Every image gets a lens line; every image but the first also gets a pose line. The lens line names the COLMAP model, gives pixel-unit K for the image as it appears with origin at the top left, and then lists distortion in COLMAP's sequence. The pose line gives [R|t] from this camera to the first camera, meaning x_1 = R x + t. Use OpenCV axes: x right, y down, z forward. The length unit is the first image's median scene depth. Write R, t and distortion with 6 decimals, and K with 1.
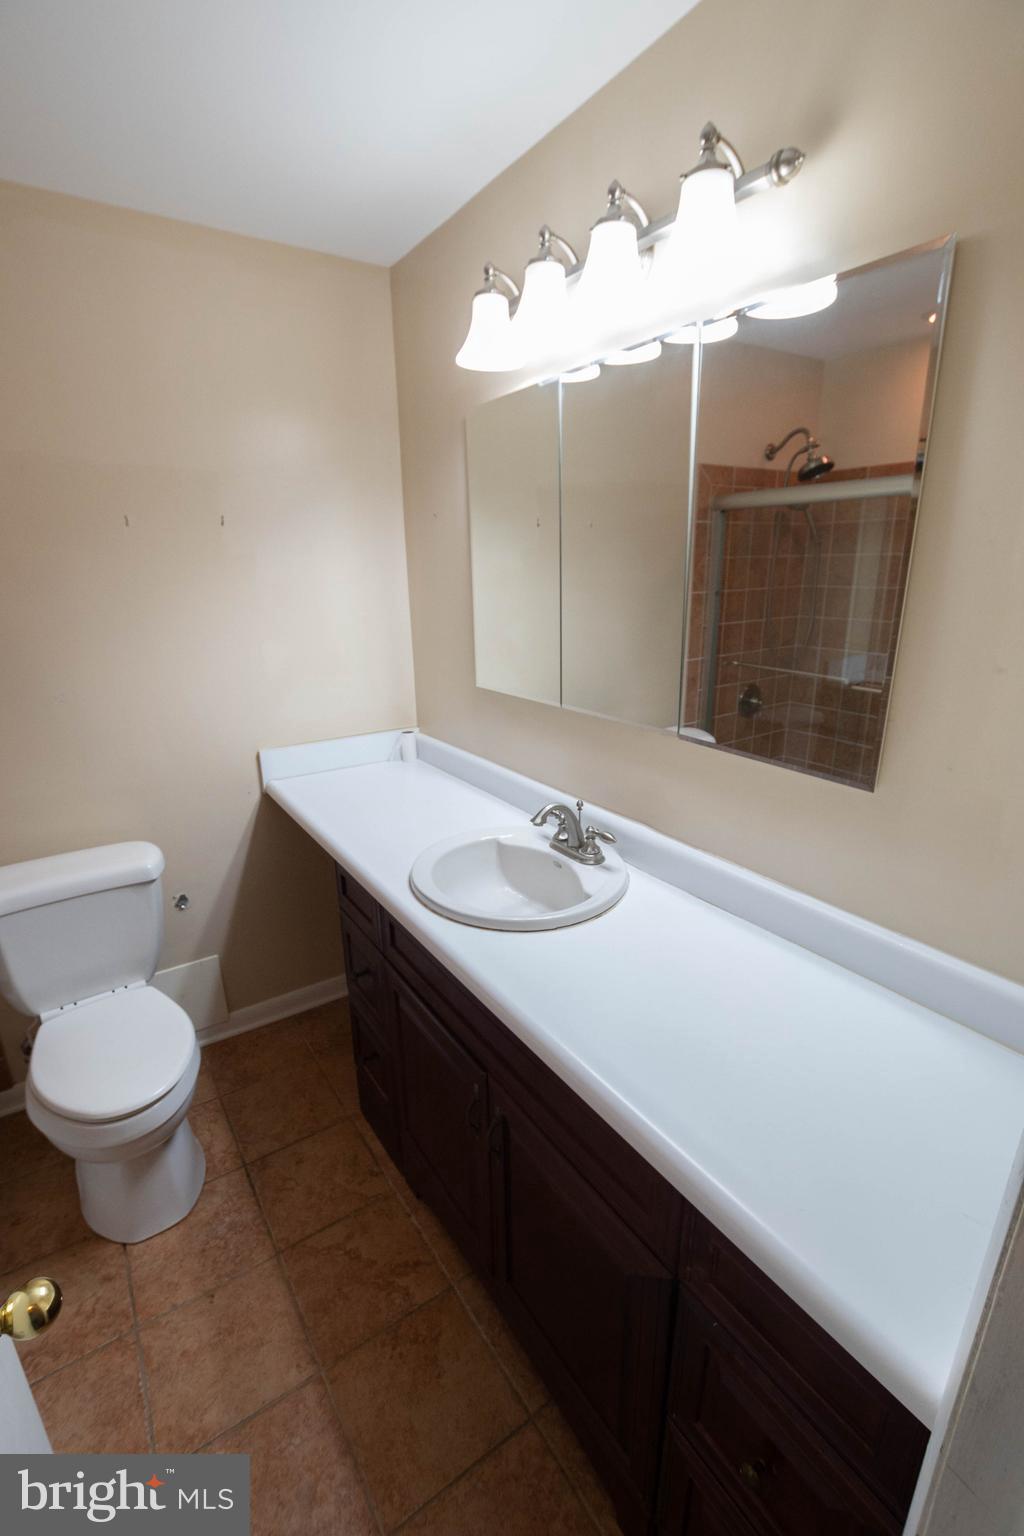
lens RADIAL K [[677.1, 0, 512.8], [0, 677.1, 768.9], [0, 0, 1]] dist [-0.027847, 0.001230]
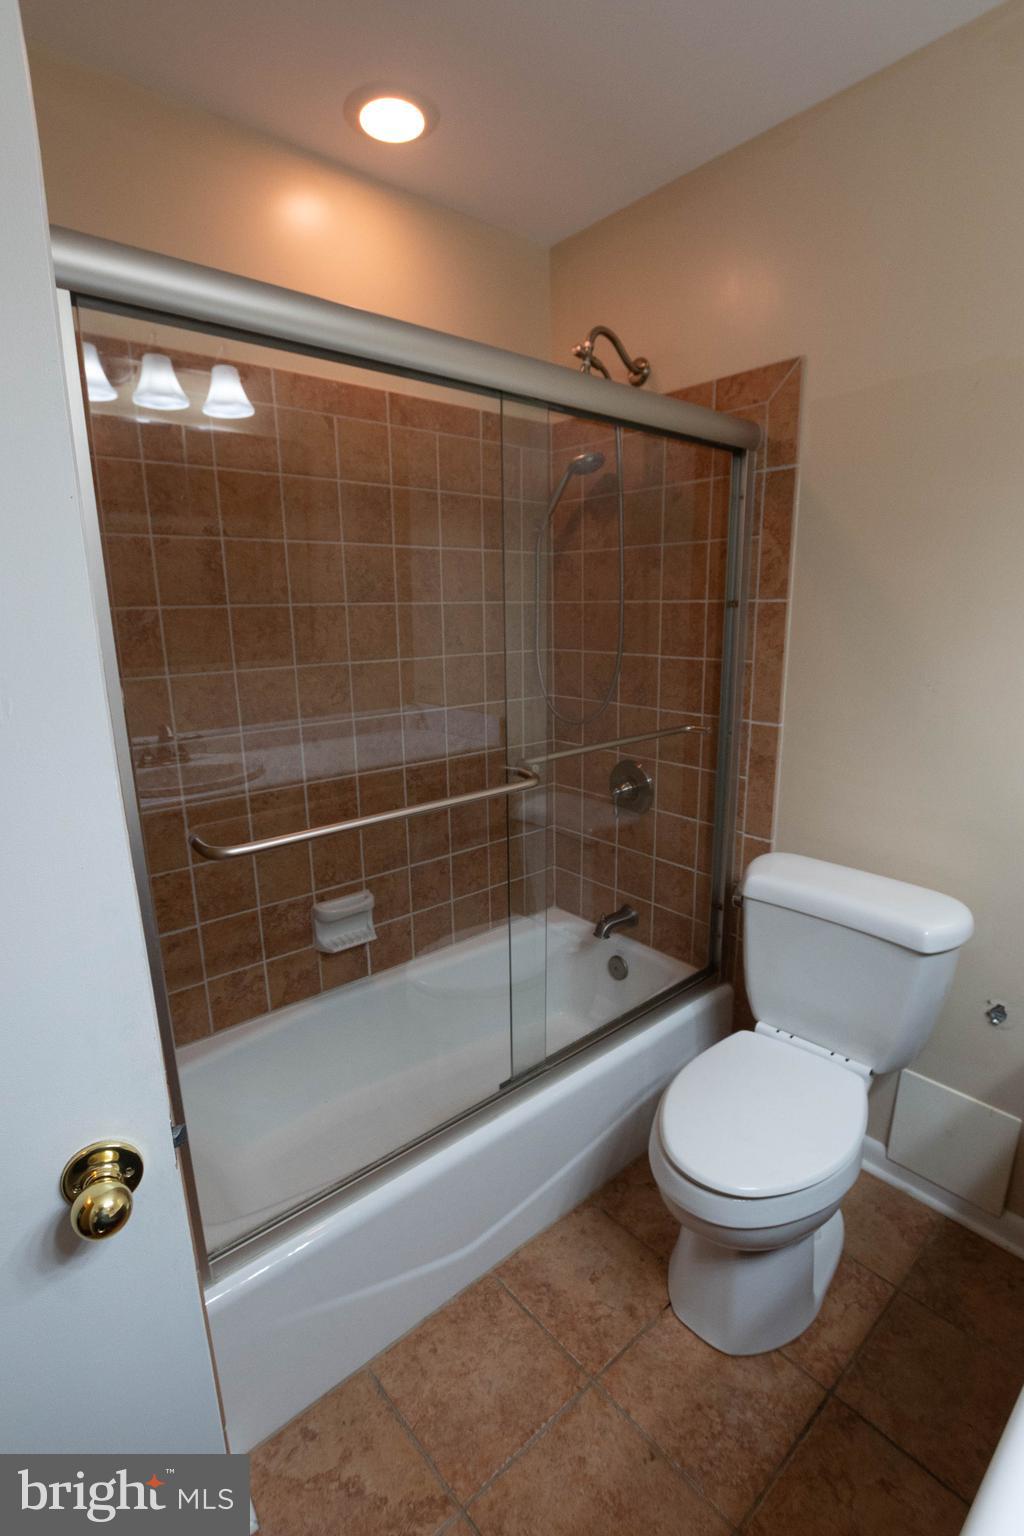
lens RADIAL K [[715.4, 0, 511.1], [0, 715.4, 775.6], [0, 0, 1]] dist [-0.019649, 0.001181]
pose [[0.116403, 0.241257, -0.963455, 0.096869], [-0.274691, 0.940031, 0.202204, -0.045349], [0.954461, 0.241115, 0.175693, 0.450235]]
